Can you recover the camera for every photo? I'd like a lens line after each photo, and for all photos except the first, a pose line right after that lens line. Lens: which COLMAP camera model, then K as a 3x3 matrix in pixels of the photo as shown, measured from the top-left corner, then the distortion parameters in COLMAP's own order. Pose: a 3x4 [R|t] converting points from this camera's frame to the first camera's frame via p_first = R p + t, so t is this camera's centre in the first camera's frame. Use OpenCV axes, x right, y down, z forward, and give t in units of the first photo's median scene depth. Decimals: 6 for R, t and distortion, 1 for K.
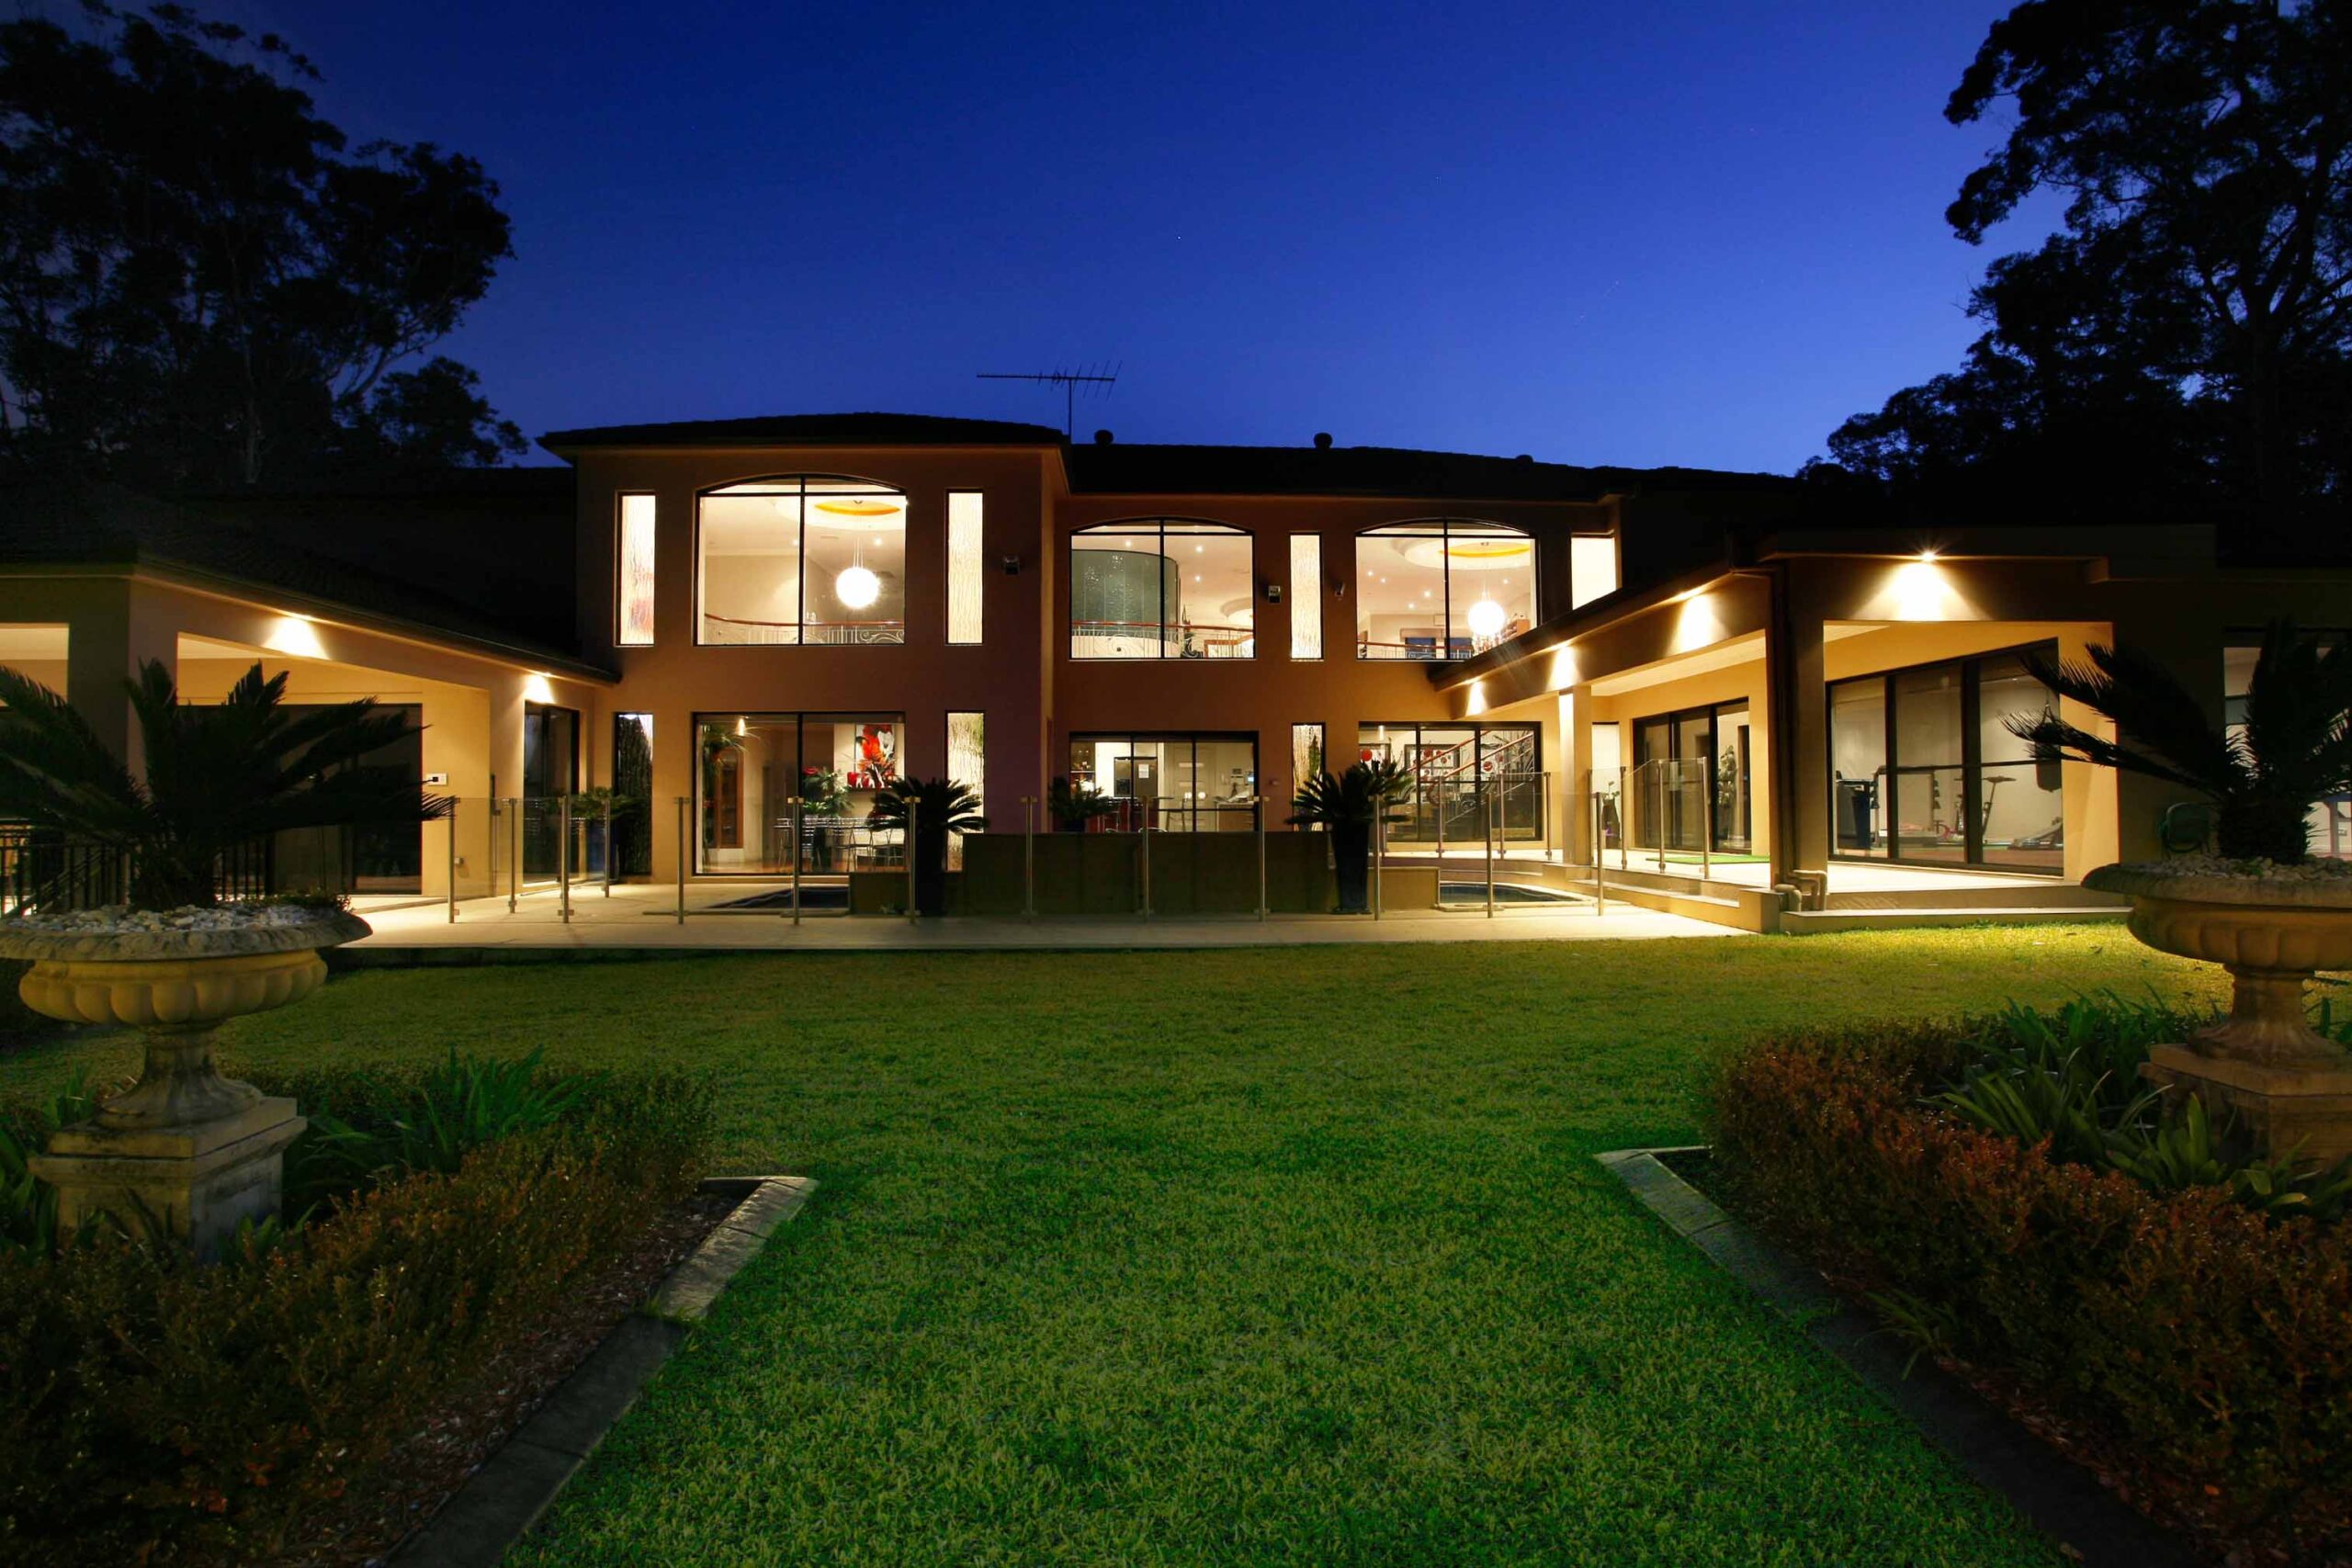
lens RADIAL K [[1178.4, 0, 1172.2], [0, 1178.4, 807.9], [0, 0, 1]] dist [-0.027528, 0.000440]
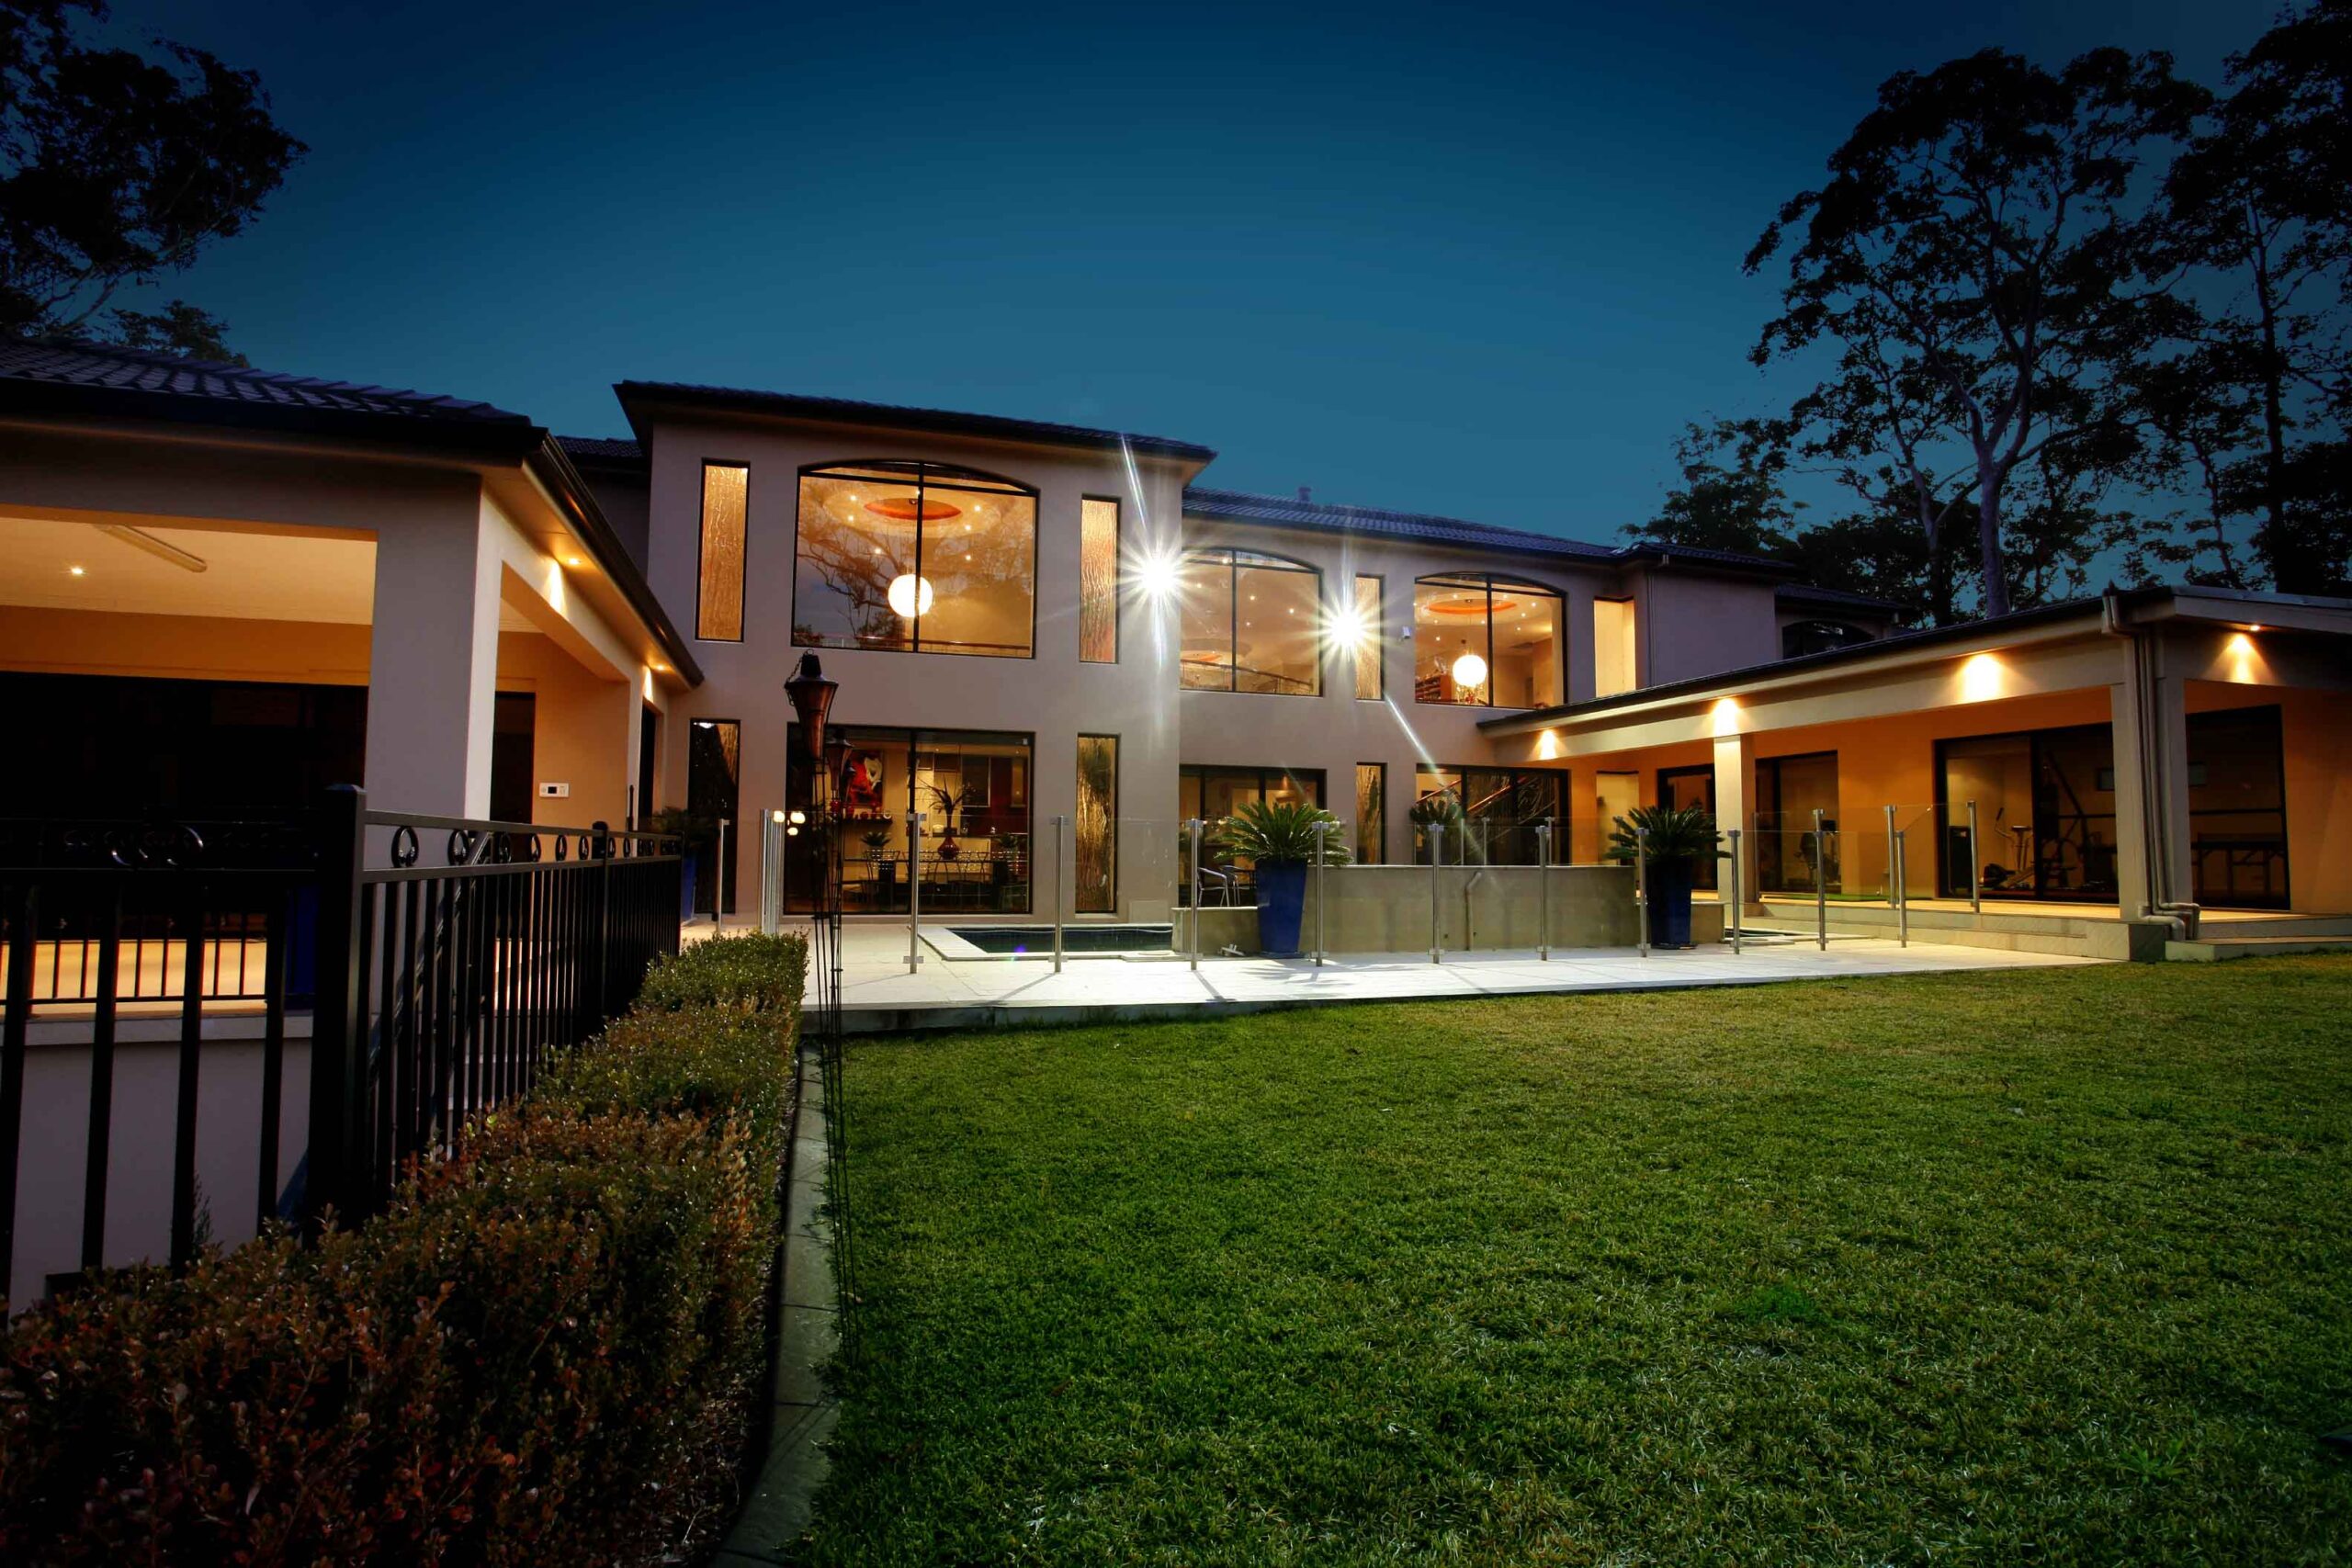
lens RADIAL K [[1155.4, 0, 1176.0], [0, 1155.4, 784.0], [0, 0, 1]] dist [-0.028761, -0.000194]
pose [[0.964448, 0.030209, 0.262540, -0.325438], [-0.013965, 0.997883, -0.063520, 0.010770], [-0.263903, 0.057596, 0.962828, 0.108809]]
